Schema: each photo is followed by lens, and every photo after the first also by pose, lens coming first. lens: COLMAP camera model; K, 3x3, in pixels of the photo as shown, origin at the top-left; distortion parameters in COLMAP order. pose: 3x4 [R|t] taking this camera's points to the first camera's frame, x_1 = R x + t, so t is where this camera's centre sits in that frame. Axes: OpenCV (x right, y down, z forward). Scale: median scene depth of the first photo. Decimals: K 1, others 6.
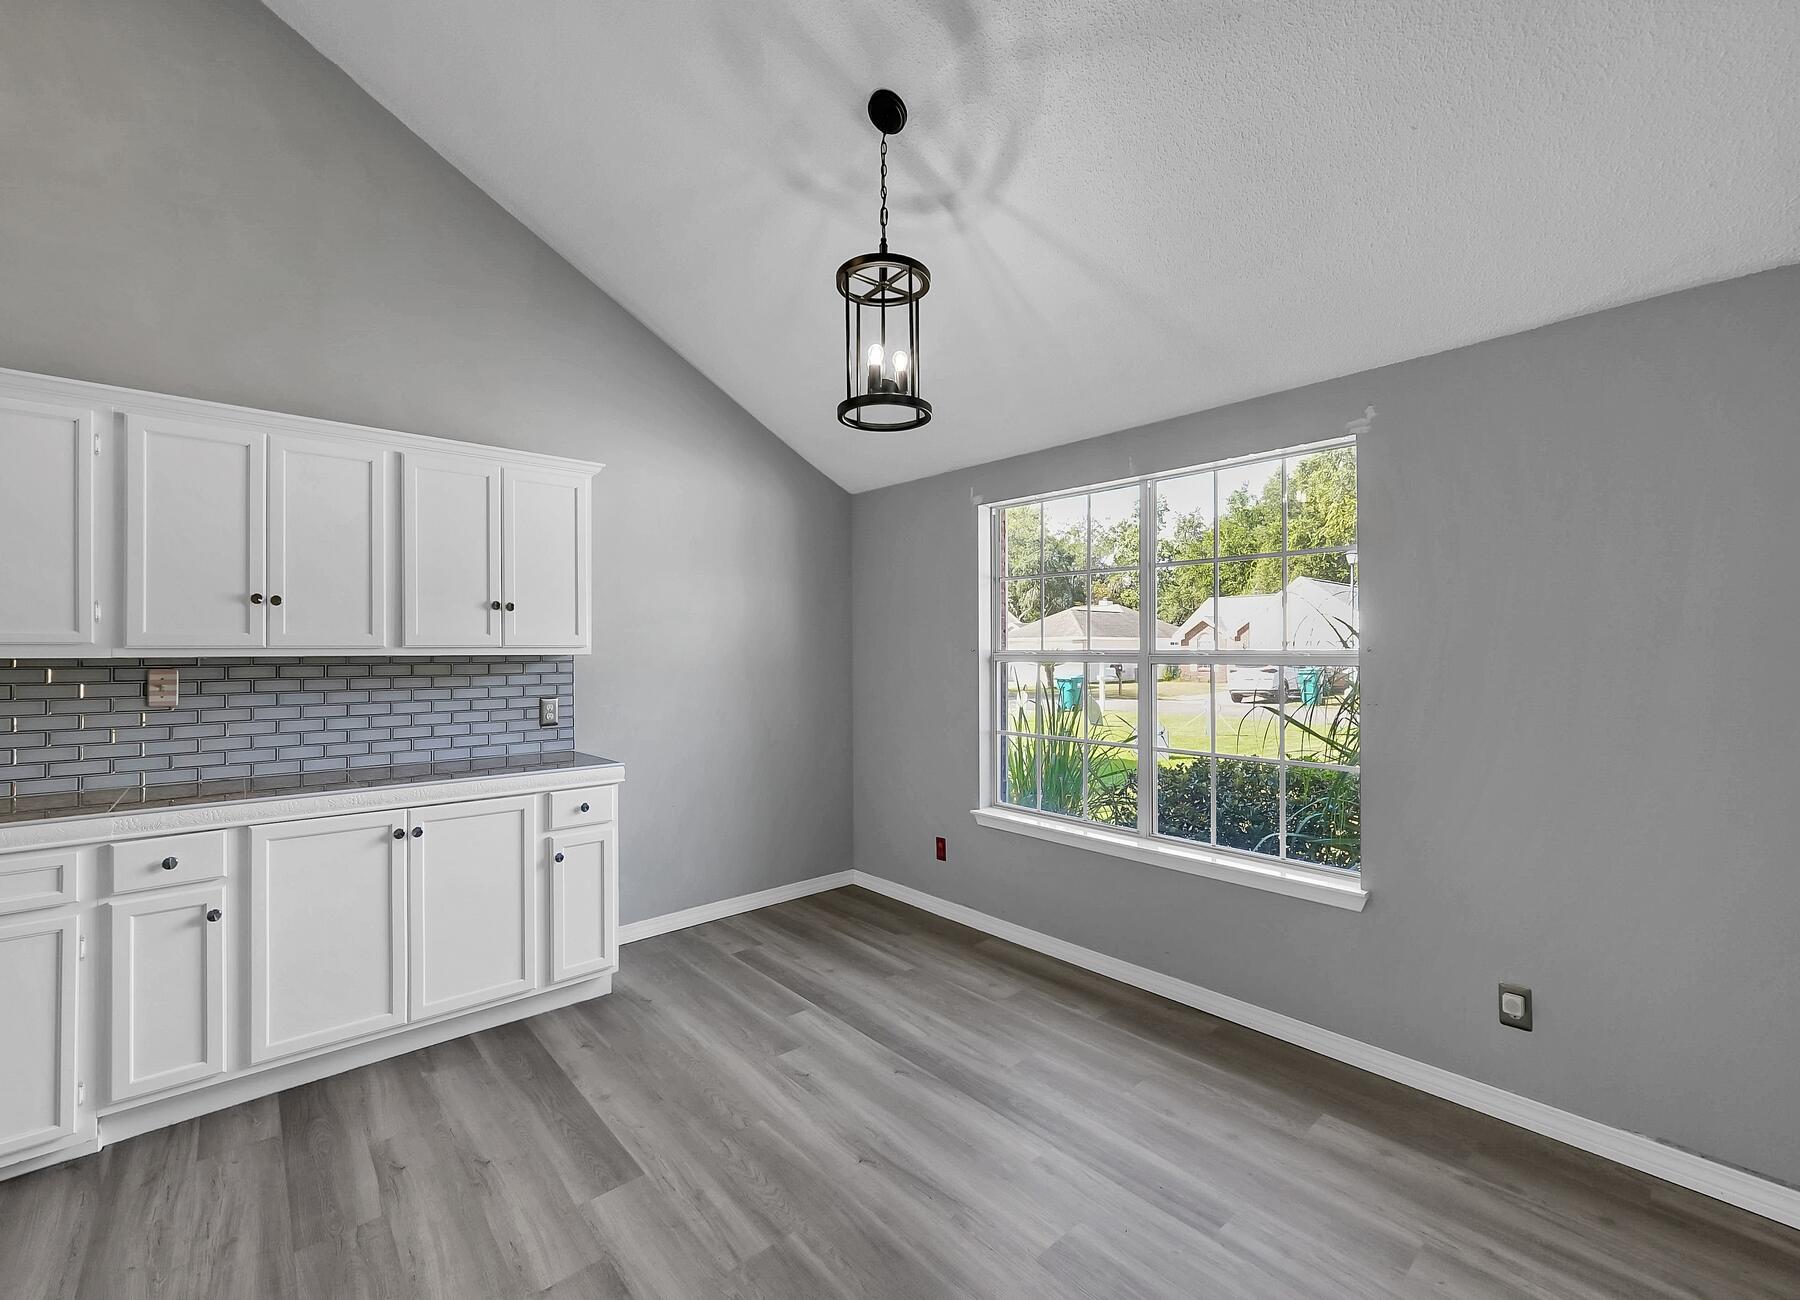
lens RADIAL K [[753.2, 0, 903.0], [0, 753.2, 649.0], [0, 0, 1]] dist [-0.018517, 0.006589]
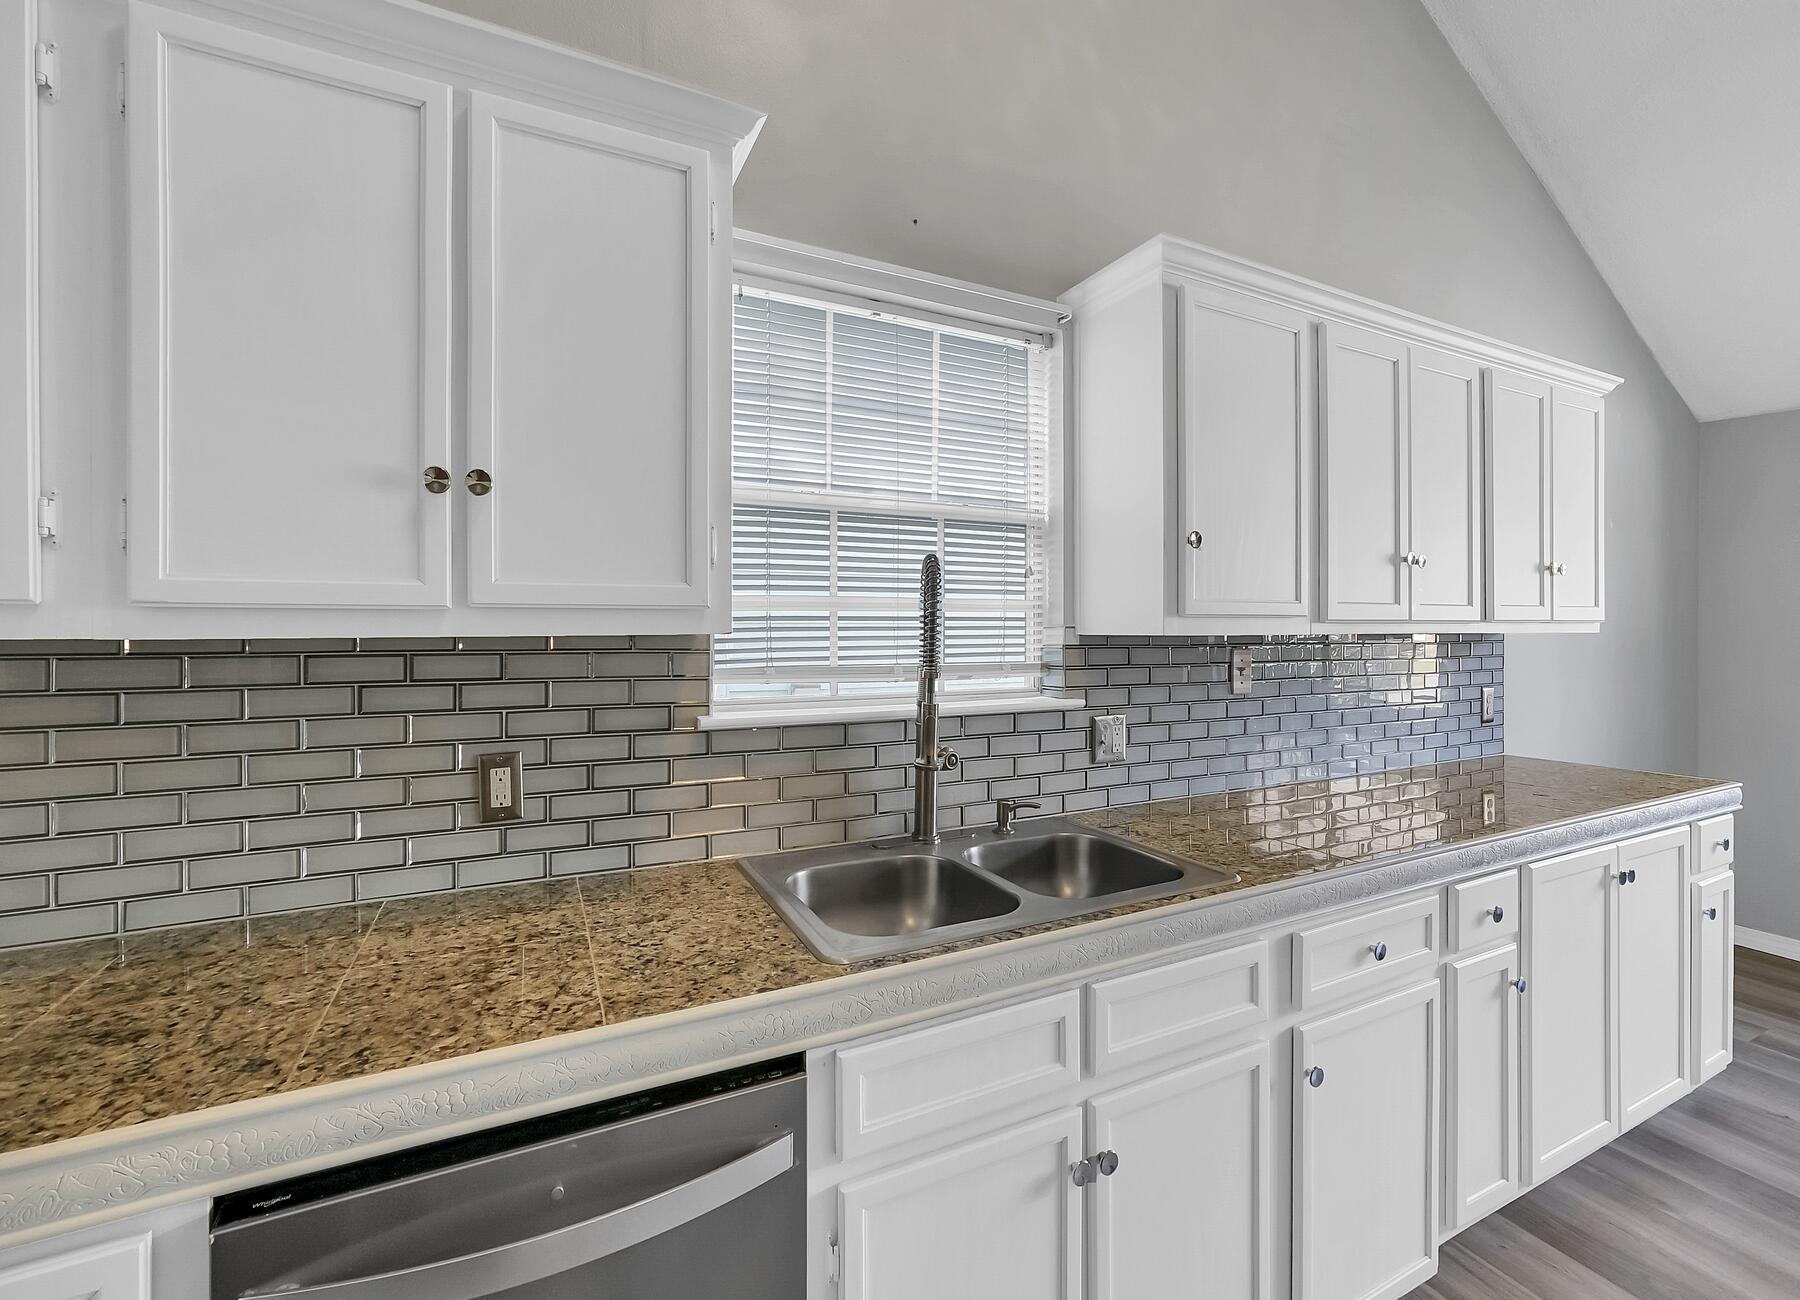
lens RADIAL K [[765.7, 0, 901.8], [0, 765.7, 627.8], [0, 0, 1]] dist [-0.016994, 0.006740]
pose [[0.964259, 0.005997, -0.264893, -1.047167], [-0.004222, 0.999965, 0.007268, -0.000258], [0.264928, -0.005890, 0.964250, 0.089604]]
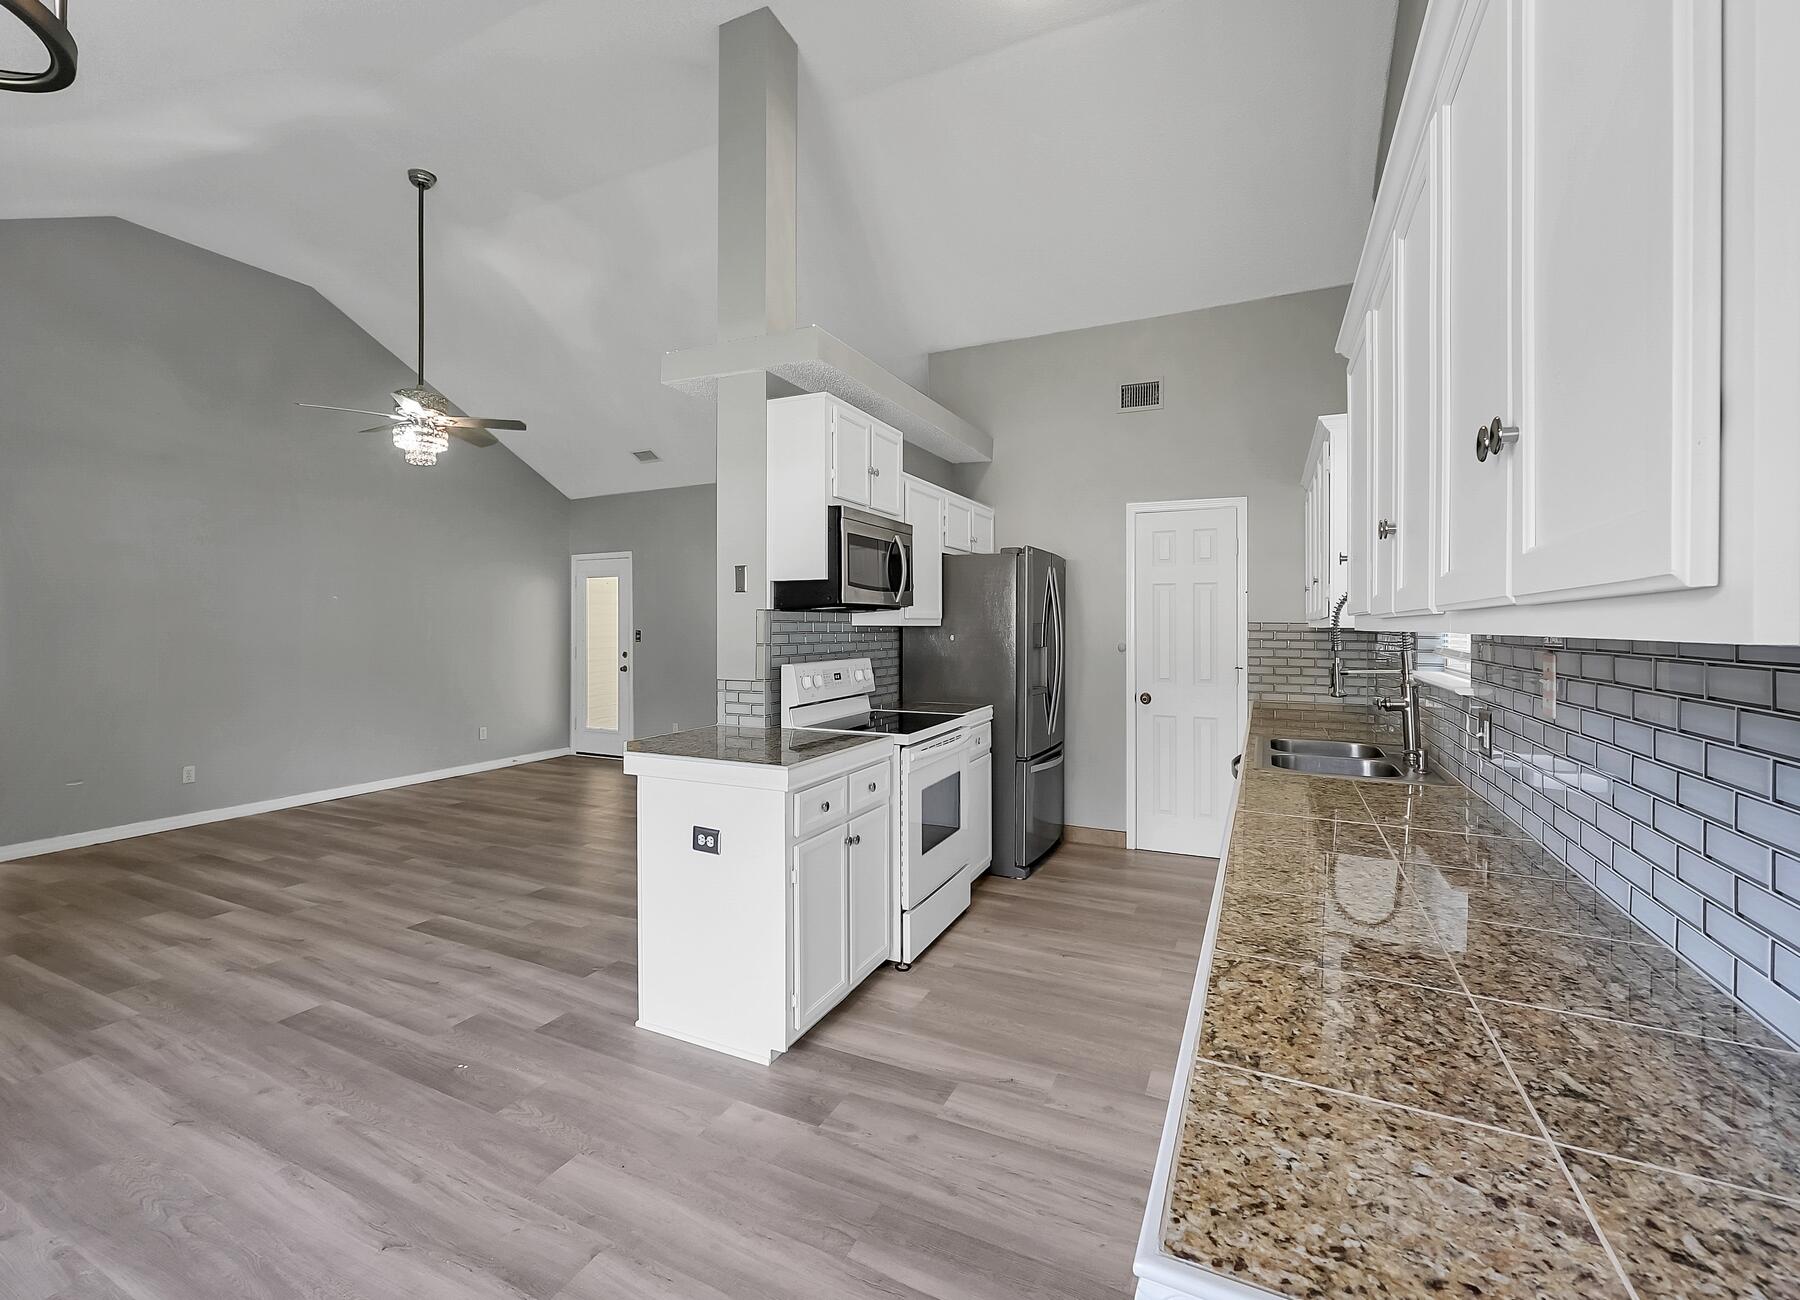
lens RADIAL K [[764.2, 0, 905.5], [0, 764.2, 623.0], [0, 0, 1]] dist [-0.019114, 0.006889]
pose [[-0.919315, 0.002219, -0.393517, -0.272983], [0.004663, 0.999975, -0.005254, 0.003753], [0.393496, -0.006665, -0.919302, 1.248139]]
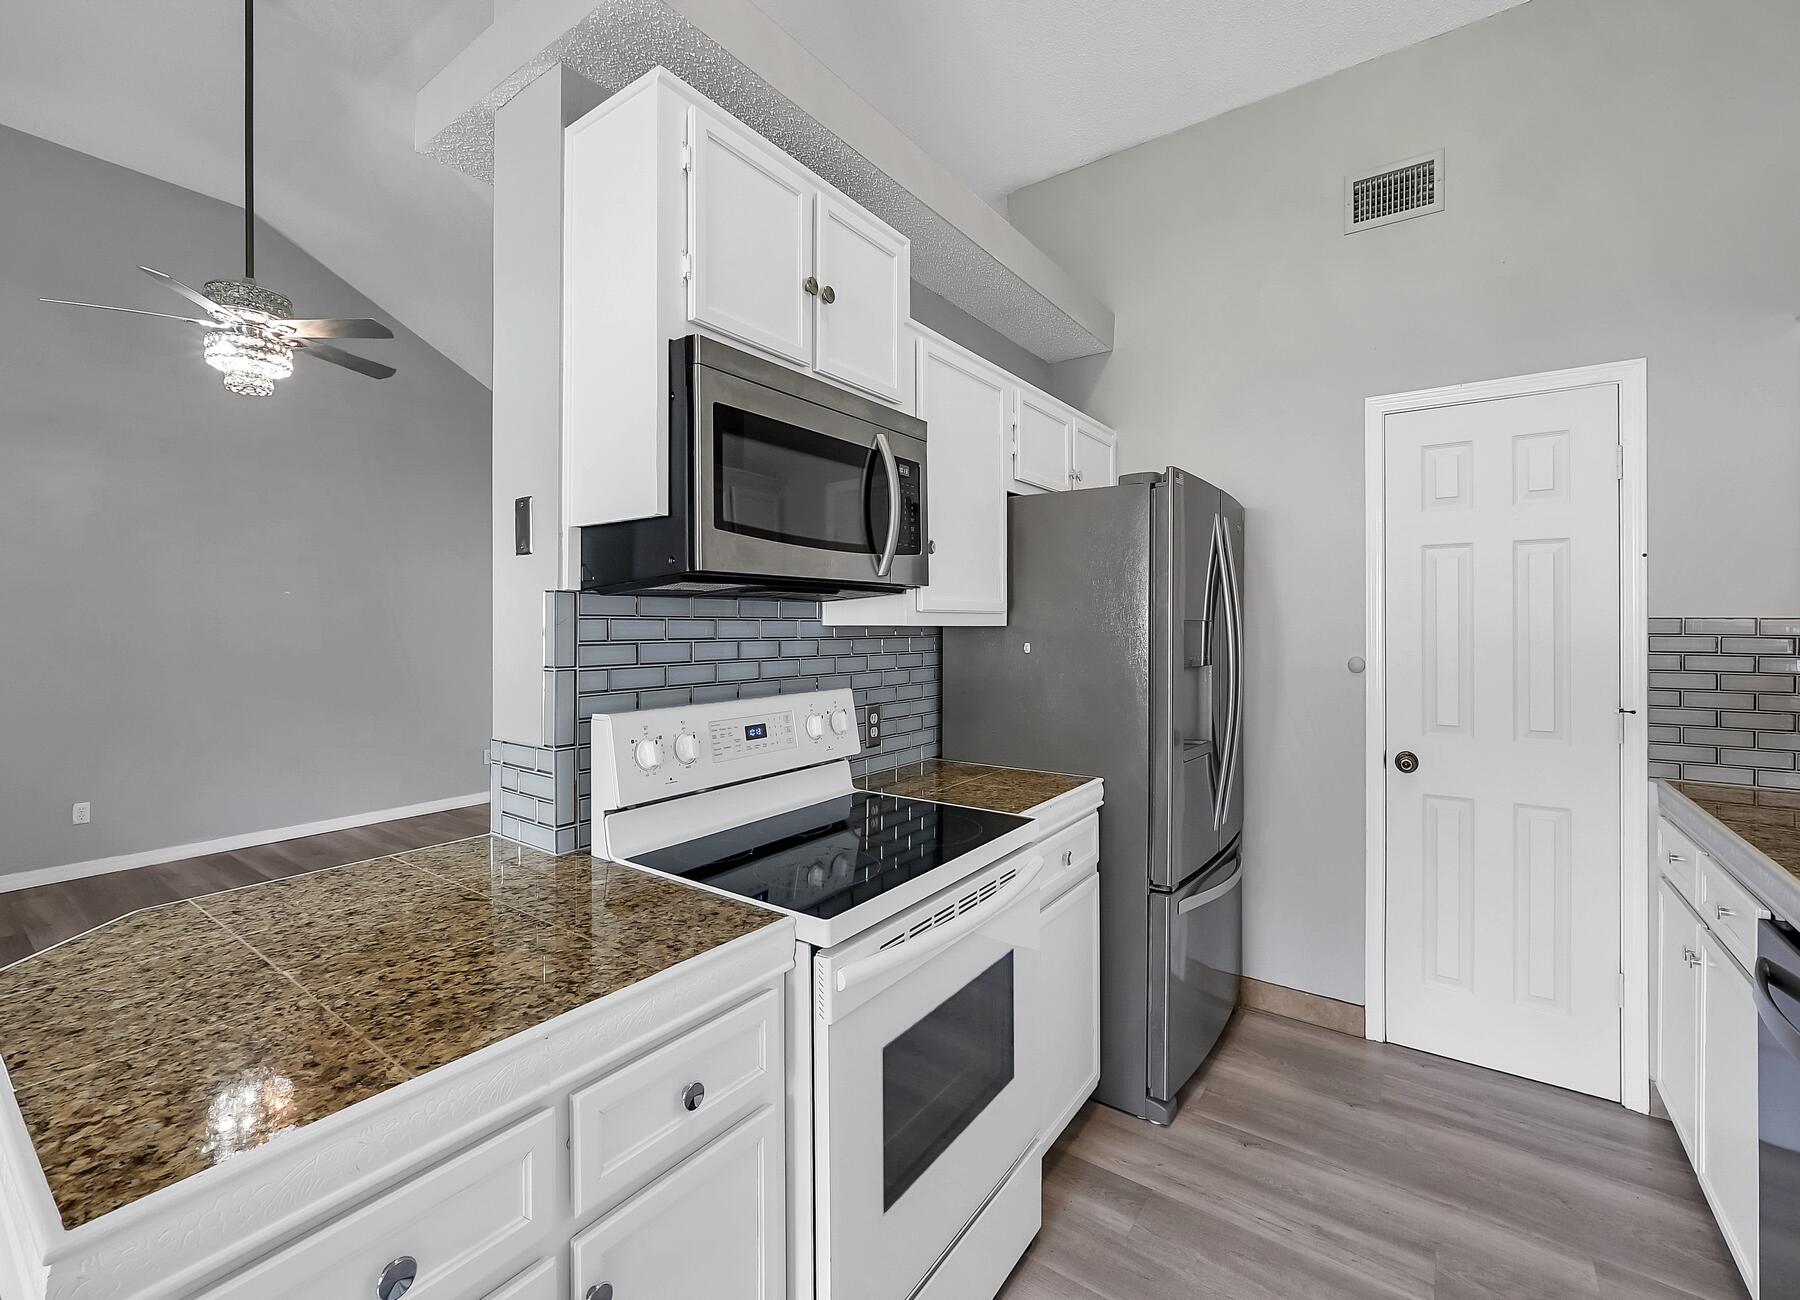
lens RADIAL K [[764.2, 0, 905.5], [0, 764.2, 623.0], [0, 0, 1]] dist [-0.019114, 0.006889]
pose [[-0.976376, 0.004648, -0.216026, -0.666620], [0.006029, 0.999965, -0.005732, 0.002937], [0.215992, -0.006900, -0.976371, 0.636709]]
